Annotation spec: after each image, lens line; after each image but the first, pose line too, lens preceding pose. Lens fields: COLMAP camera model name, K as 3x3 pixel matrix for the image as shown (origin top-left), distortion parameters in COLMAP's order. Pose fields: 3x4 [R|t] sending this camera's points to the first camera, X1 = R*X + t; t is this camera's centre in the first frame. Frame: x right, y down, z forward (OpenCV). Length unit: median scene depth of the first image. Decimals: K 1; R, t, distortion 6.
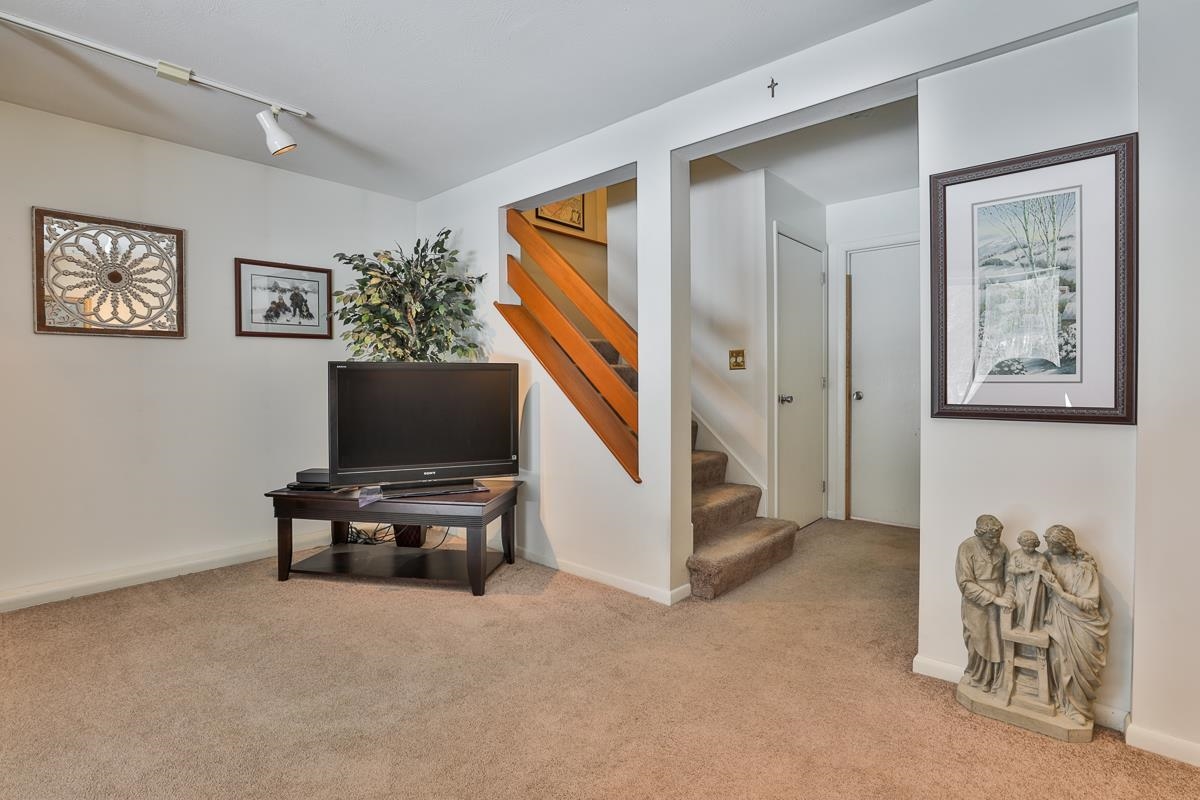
lens RADIAL K [[559.7, 0, 600.5], [0, 559.7, 393.8], [0, 0, 1]] dist [-0.042081, 0.011511]
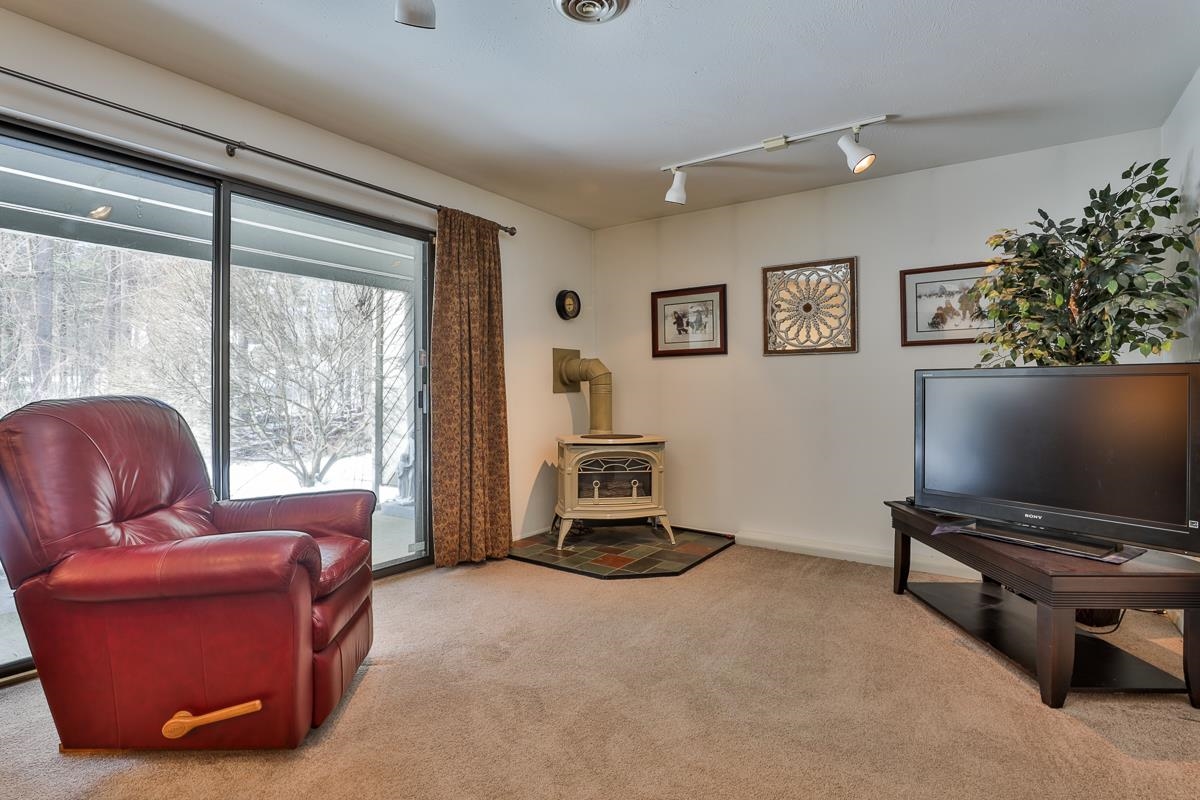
lens RADIAL K [[593.5, 0, 600.9], [0, 593.5, 396.1], [0, 0, 1]] dist [-0.000073, 0.000295]
pose [[0.143124, 0.014671, -0.989596, 0.392124], [-0.024259, 0.999642, 0.011312, -0.012660], [0.989407, 0.022387, 0.143428, 0.317526]]
